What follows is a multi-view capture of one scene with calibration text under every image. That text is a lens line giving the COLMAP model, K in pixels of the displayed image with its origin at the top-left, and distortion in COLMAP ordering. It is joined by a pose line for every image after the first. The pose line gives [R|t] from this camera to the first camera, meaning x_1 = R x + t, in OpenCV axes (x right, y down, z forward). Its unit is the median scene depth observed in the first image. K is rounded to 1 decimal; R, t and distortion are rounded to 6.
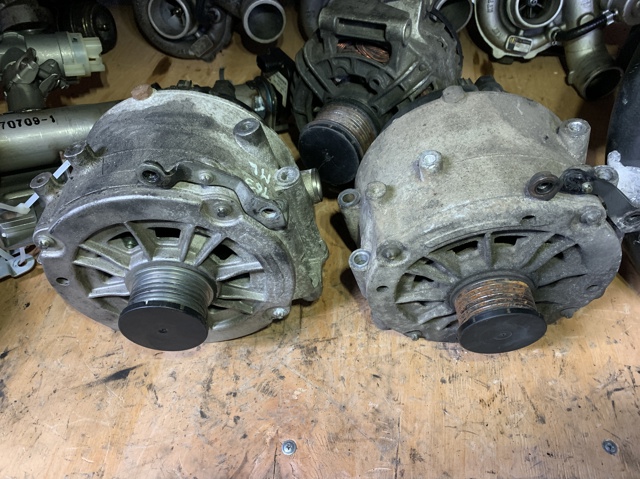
lens RADIAL K [[499.5, 0, 323.9], [0, 499.5, 242.8], [0, 0, 1]] dist [-0.009718, -0.000550]
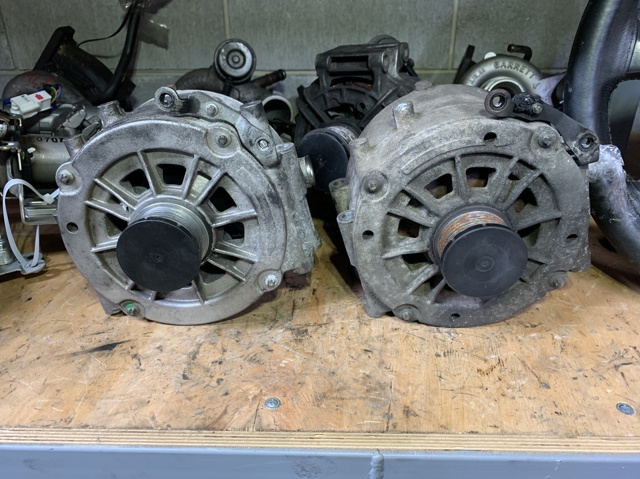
lens RADIAL K [[499.5, 0, 319.0], [0, 499.5, 239.8], [0, 0, 1]] dist [-0.009718, -0.000550]
pose [[0.999337, 0.001920, -0.036344, 0.046547], [-0.015886, 0.921459, -0.388150, 0.456962], [0.032745, 0.388470, 0.920879, 0.025495]]
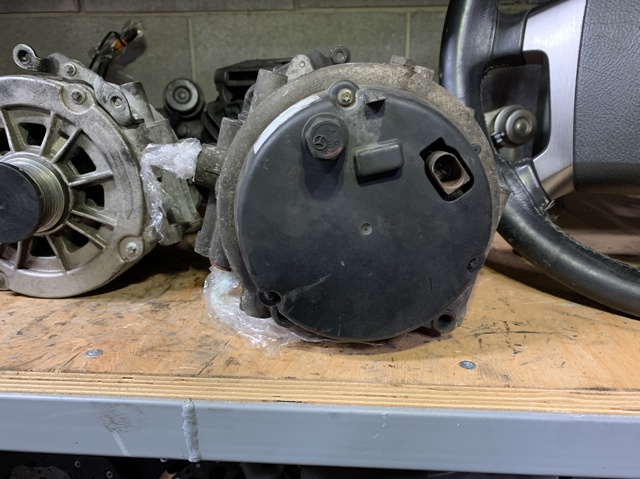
lens RADIAL K [[499.5, 0, 327.4], [0, 499.5, 253.3], [0, 0, 1]] dist [-0.009718, -0.000550]
pose [[0.997606, 0.013297, -0.067870, 0.370741], [-0.047854, 0.841220, -0.538571, 0.668084], [0.049932, 0.540529, 0.839842, 0.177701]]
